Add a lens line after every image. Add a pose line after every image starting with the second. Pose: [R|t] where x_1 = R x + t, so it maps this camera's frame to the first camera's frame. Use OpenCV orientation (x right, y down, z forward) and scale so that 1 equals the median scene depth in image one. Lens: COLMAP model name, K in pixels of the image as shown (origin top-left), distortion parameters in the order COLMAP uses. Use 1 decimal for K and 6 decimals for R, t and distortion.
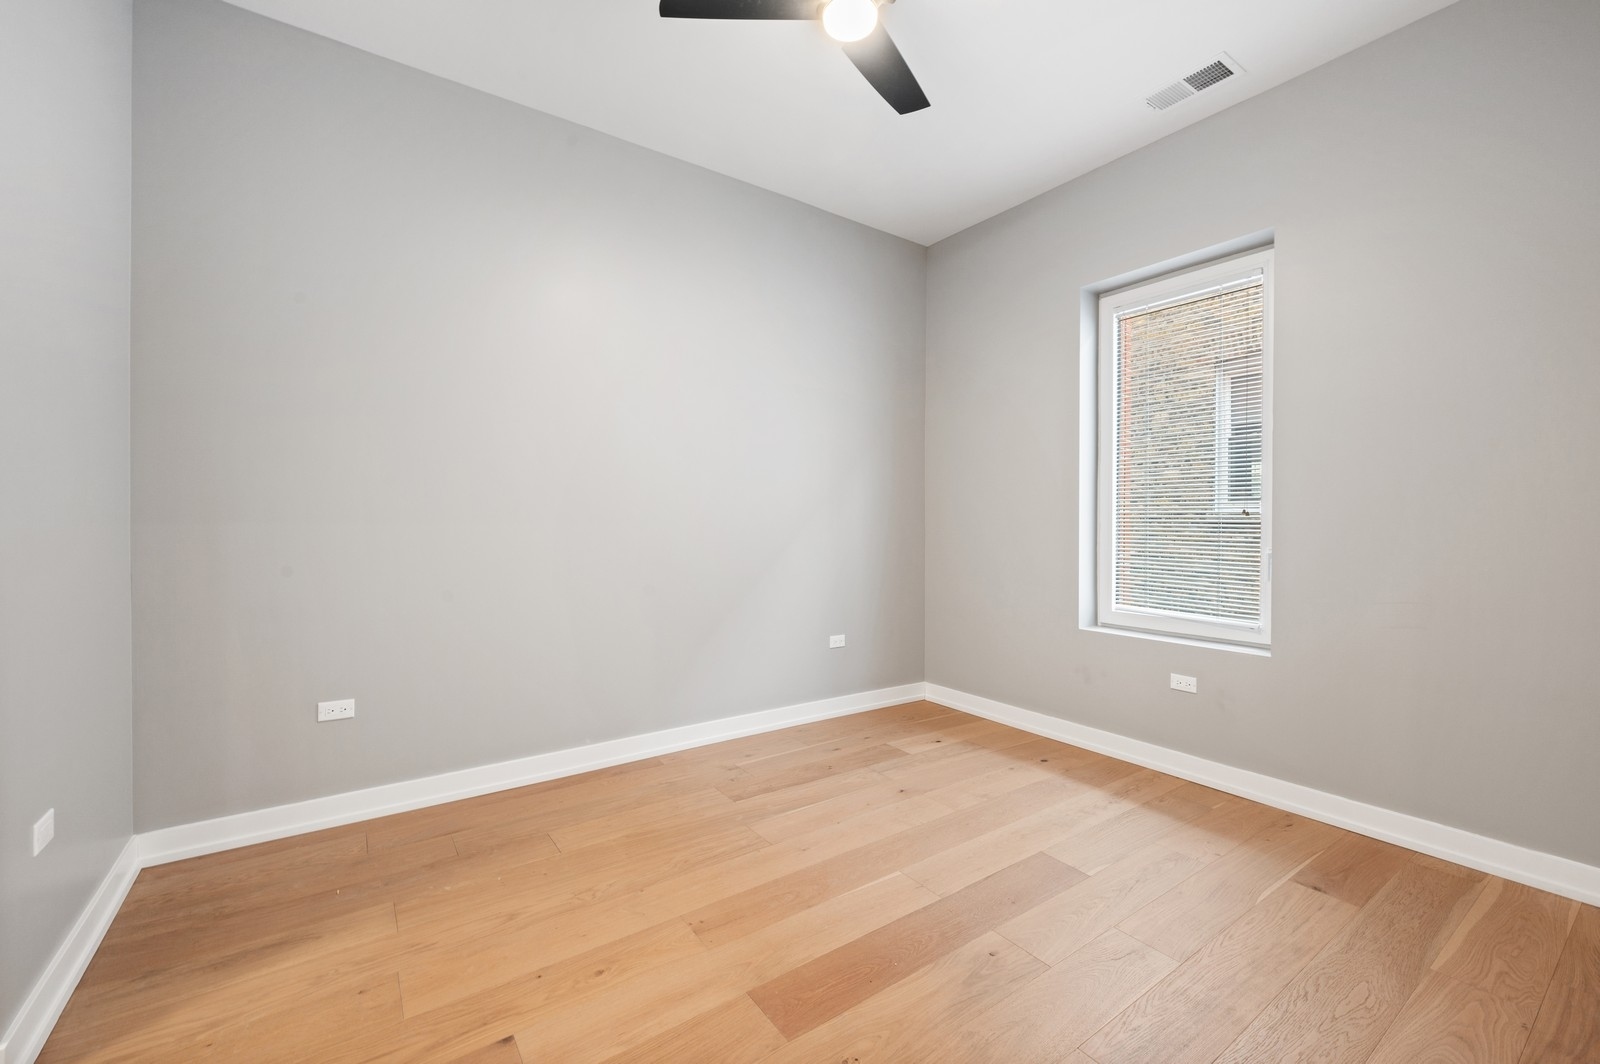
lens RADIAL K [[664.2, 0, 800.0], [0, 664.2, 532.0], [0, 0, 1]] dist [-0.000181, -0.000207]
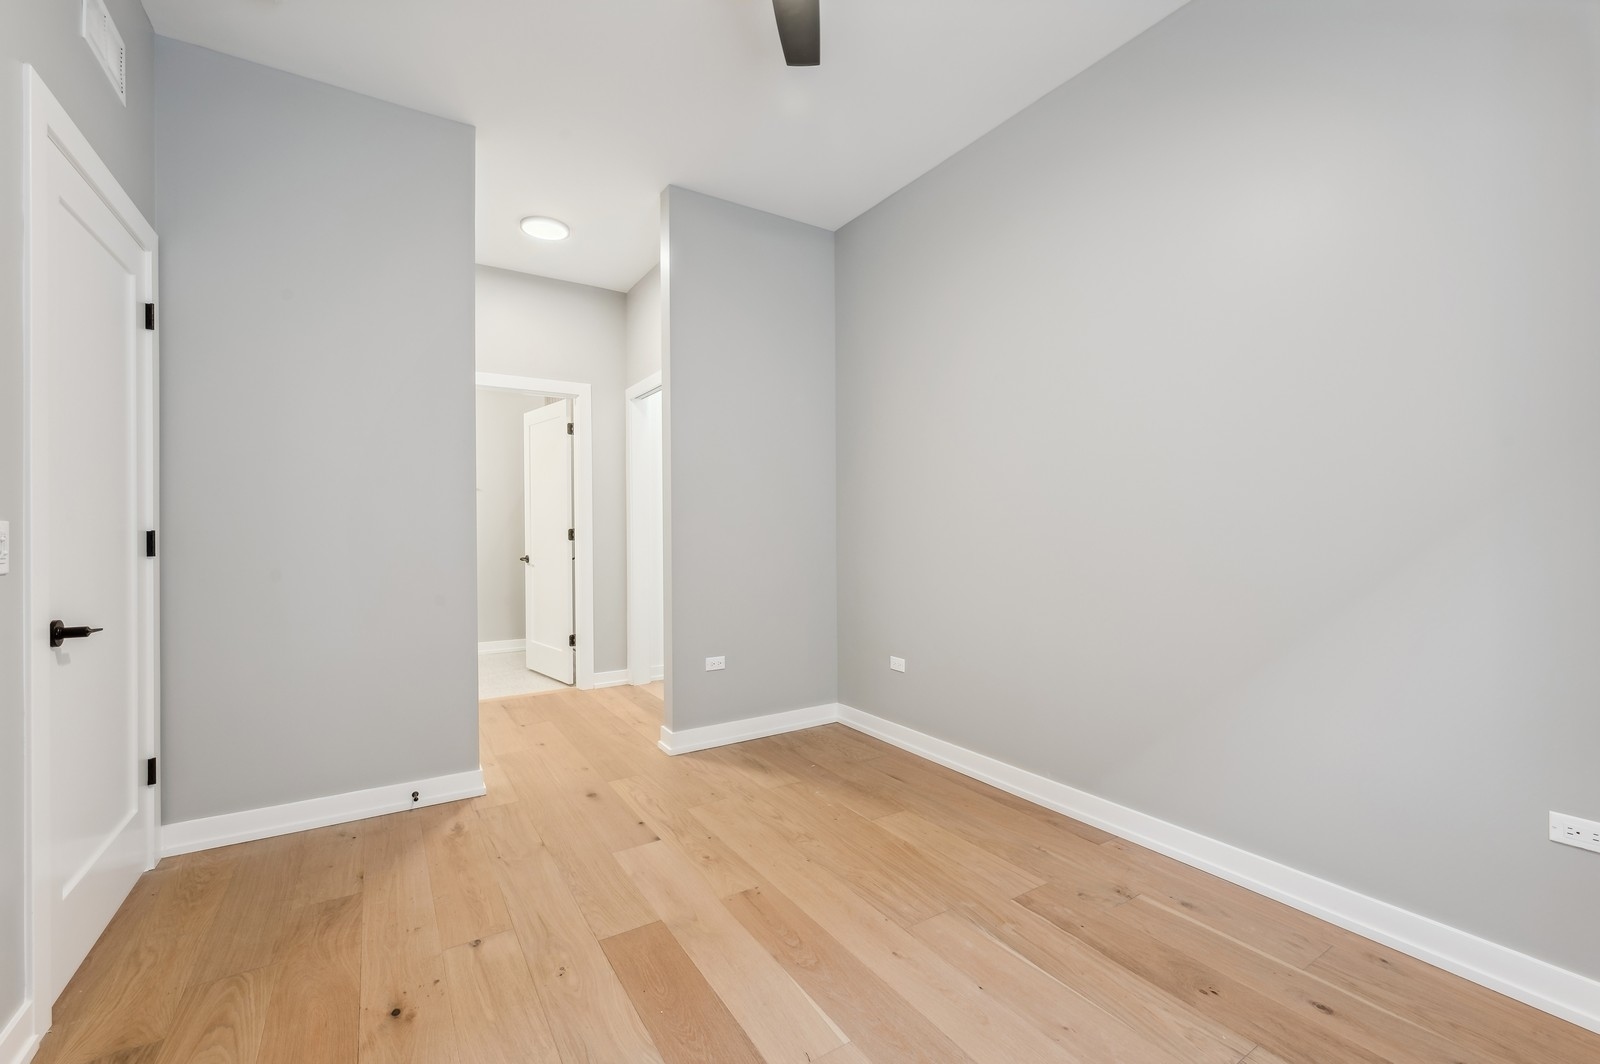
lens RADIAL K [[664.2, 0, 800.0], [0, 664.2, 532.0], [0, 0, 1]] dist [-0.000181, -0.000207]
pose [[-0.052460, 0.000529, -0.998623, 0.806018], [-0.010968, 0.999939, 0.001105, -0.019162], [0.998563, 0.011010, -0.052451, 0.936766]]
